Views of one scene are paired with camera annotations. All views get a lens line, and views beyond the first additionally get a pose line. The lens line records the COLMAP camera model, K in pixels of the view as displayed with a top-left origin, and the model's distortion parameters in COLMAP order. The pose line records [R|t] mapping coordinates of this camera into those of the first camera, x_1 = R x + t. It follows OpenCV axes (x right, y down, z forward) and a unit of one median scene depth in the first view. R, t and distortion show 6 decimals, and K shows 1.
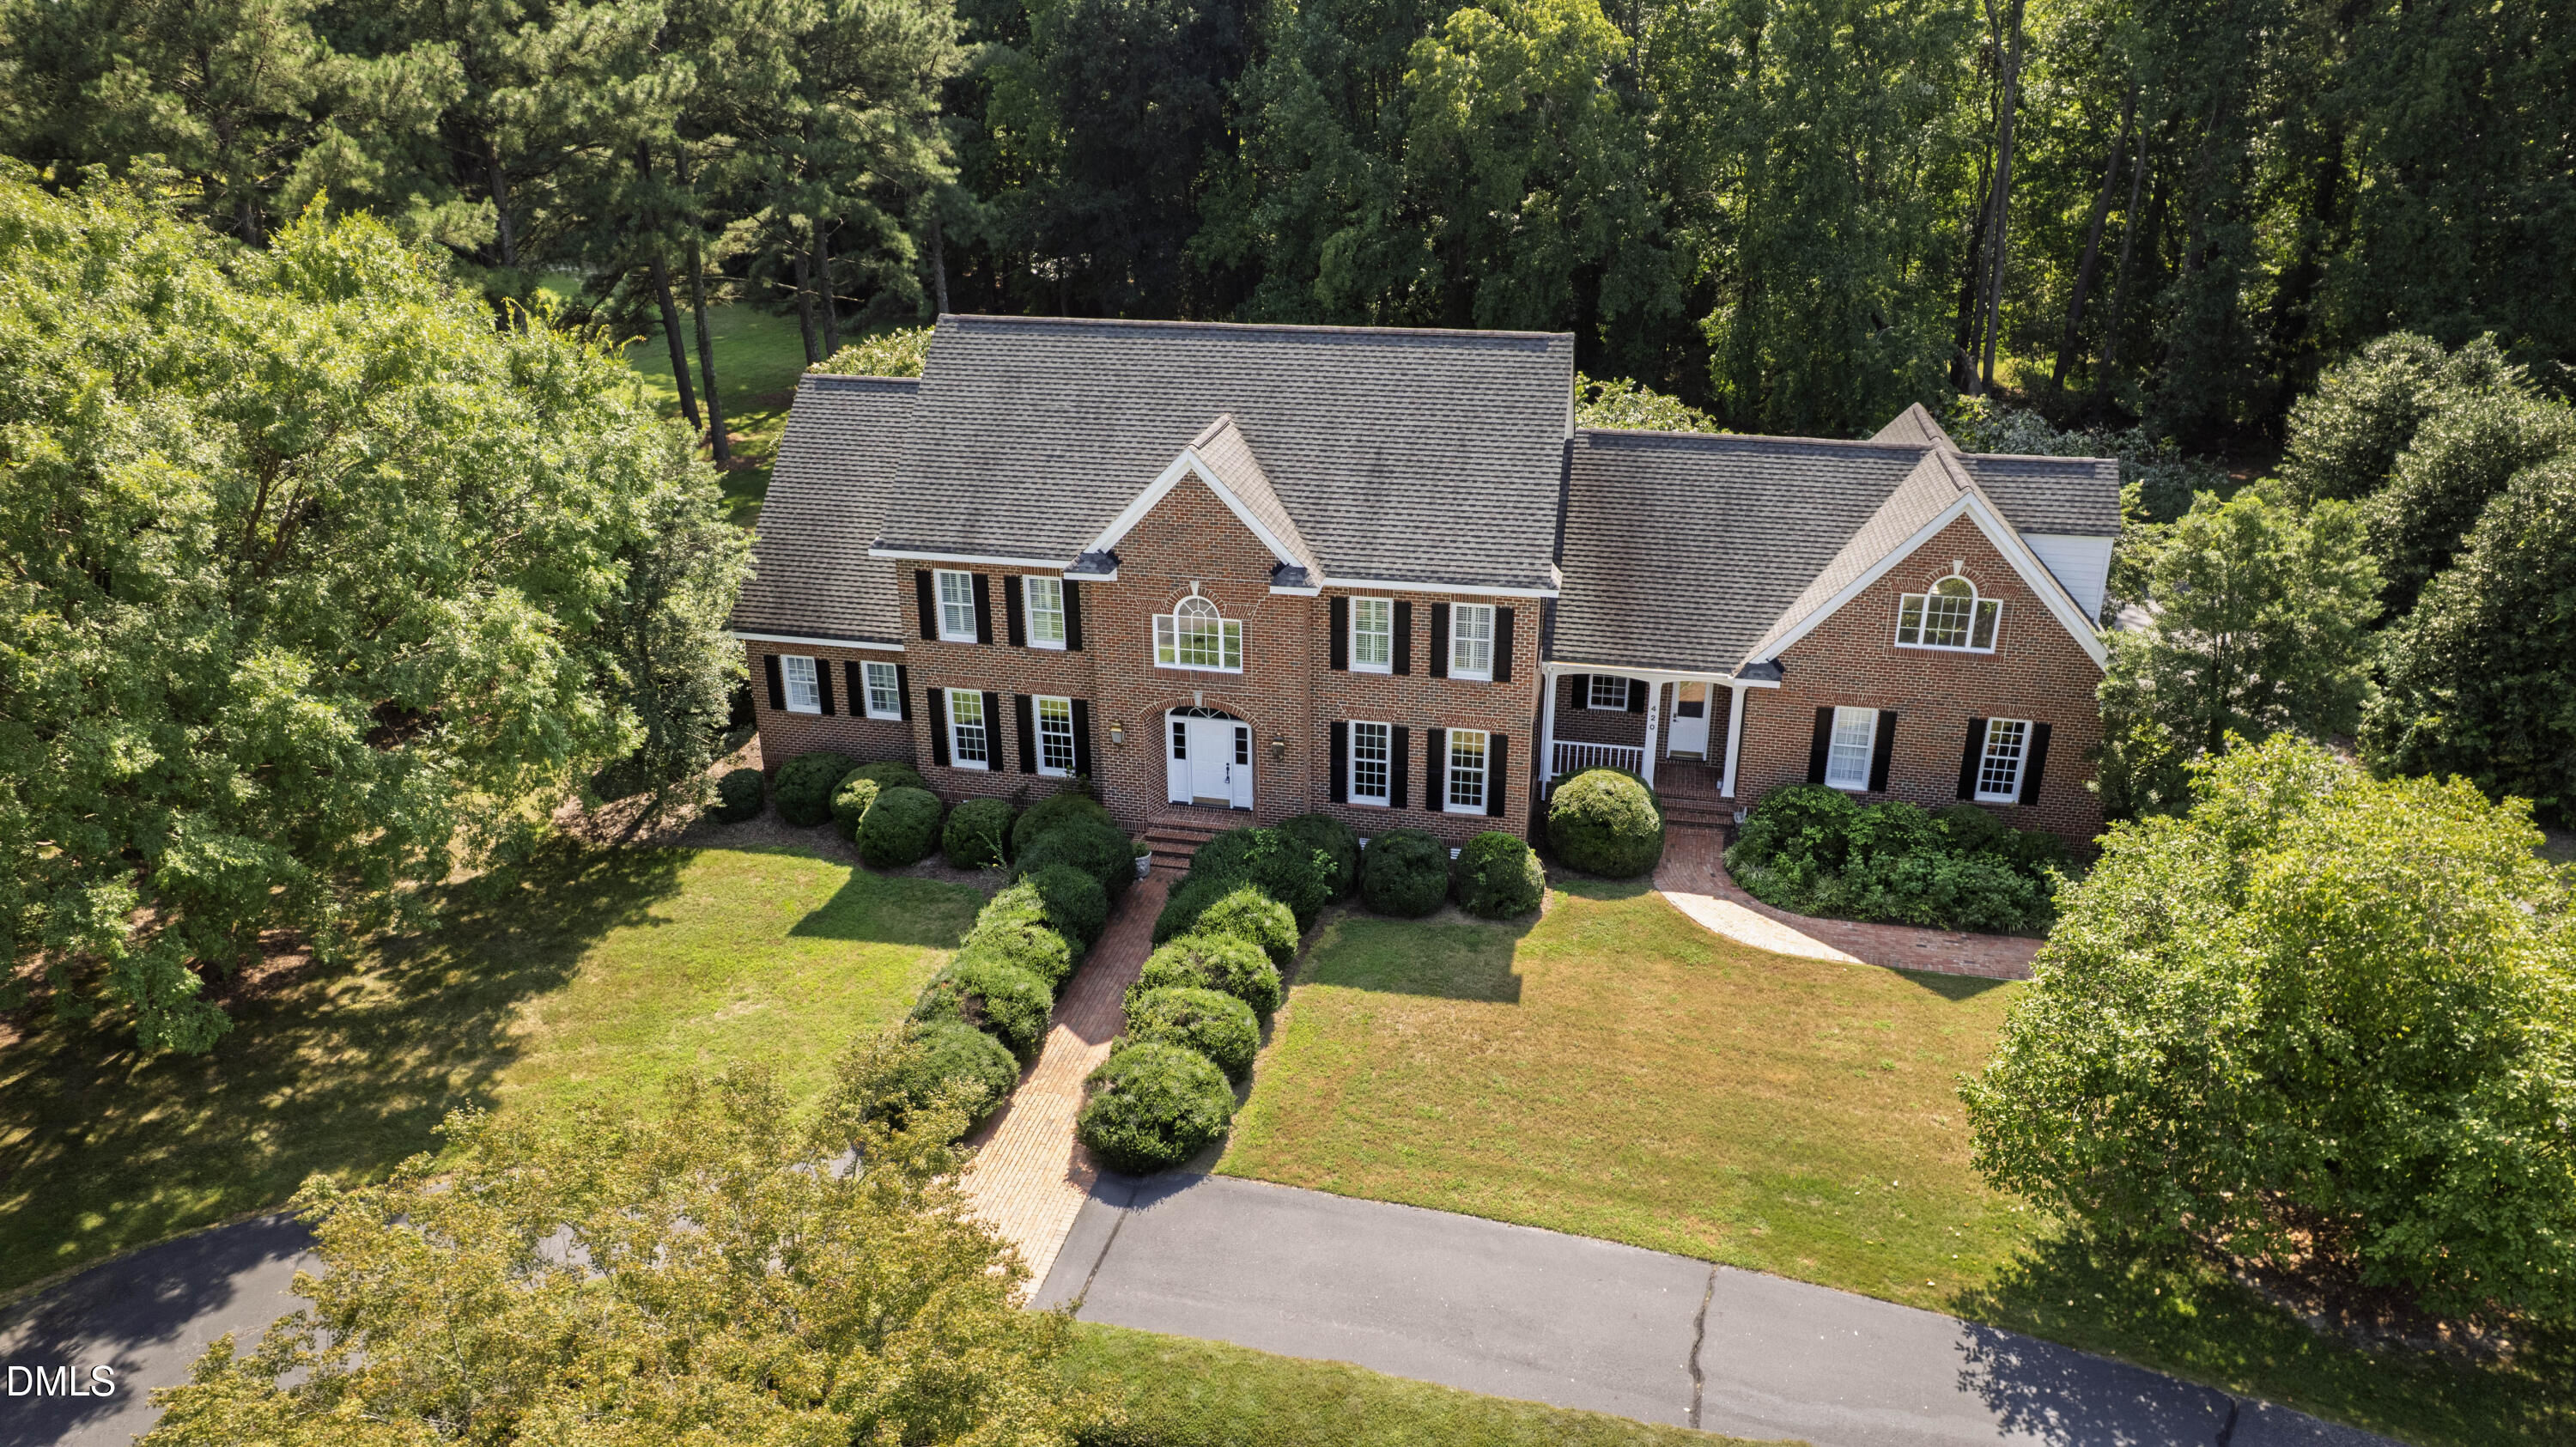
lens RADIAL K [[1598.1, 0, 1282.2], [0, 1598.1, 703.3], [0, 0, 1]] dist [-0.041303, 0.010203]
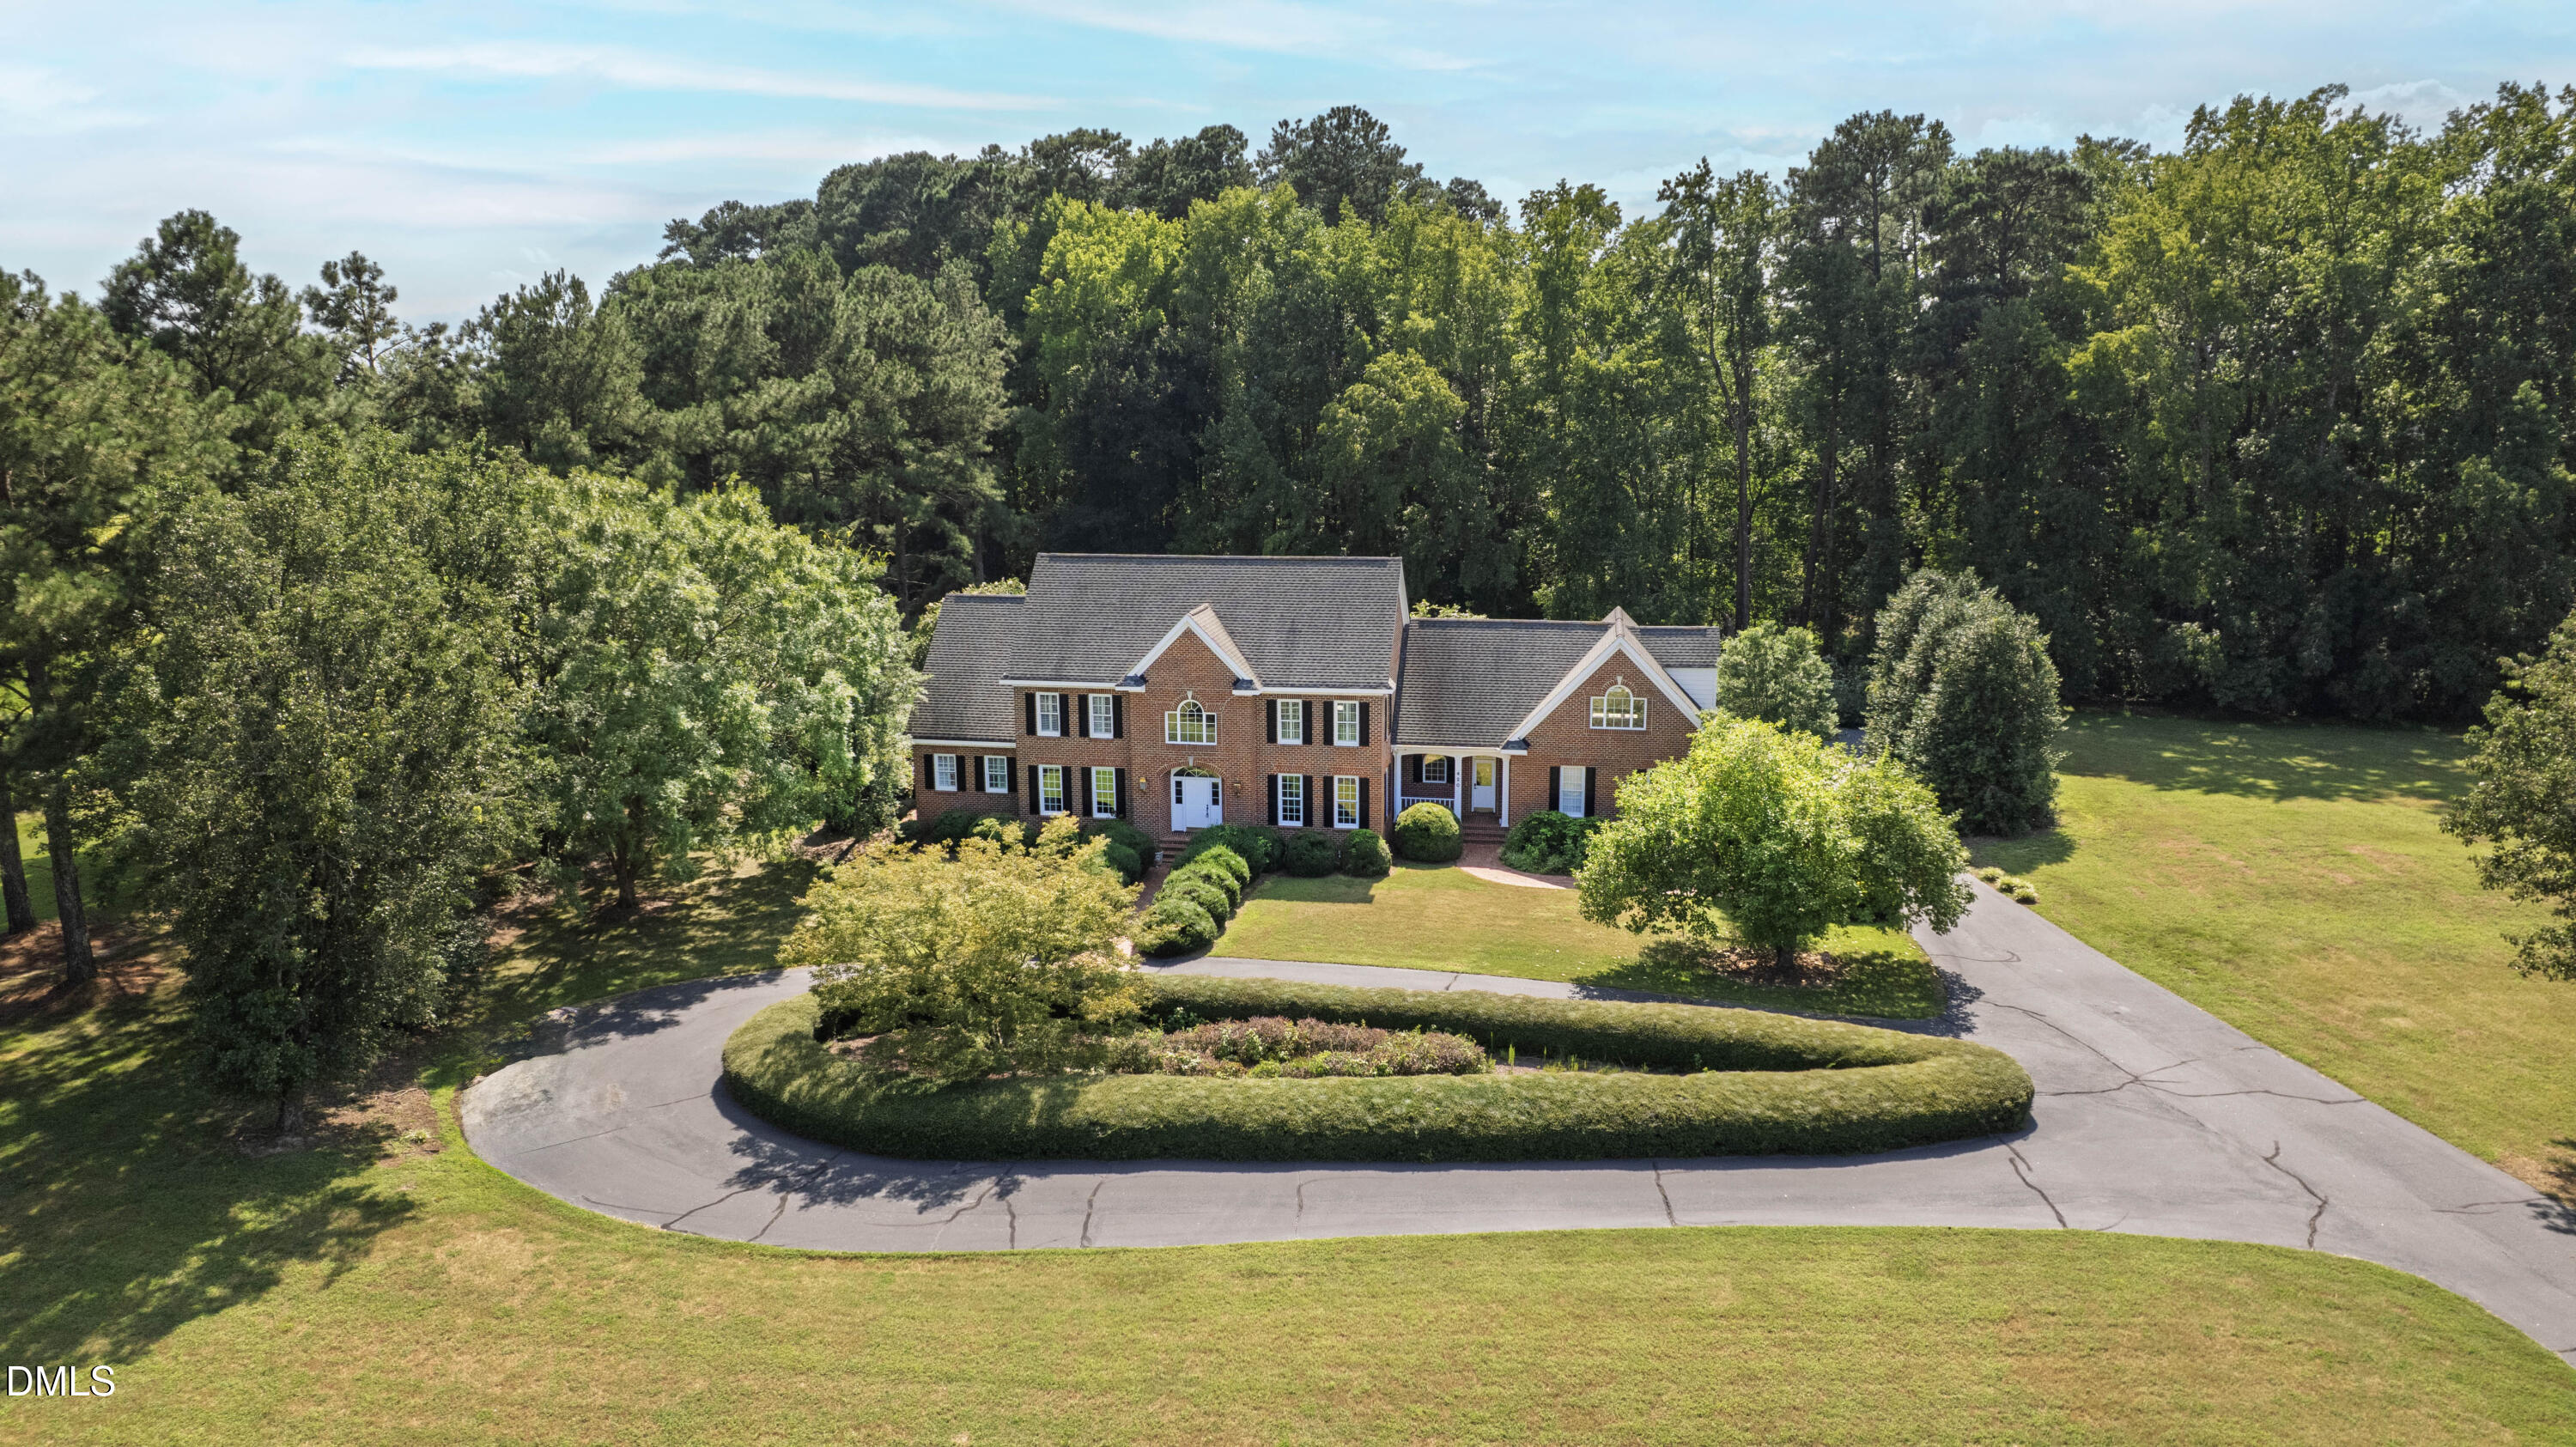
lens RADIAL K [[1598.1, 0, 1280.7], [0, 1598.1, 739.1], [0, 0, 1]] dist [-0.041303, 0.010203]
pose [[0.999483, -0.006524, 0.031487, -0.009505], [0.012411, 0.981597, -0.190560, 0.295630], [-0.029665, 0.190852, 0.981170, -0.685660]]
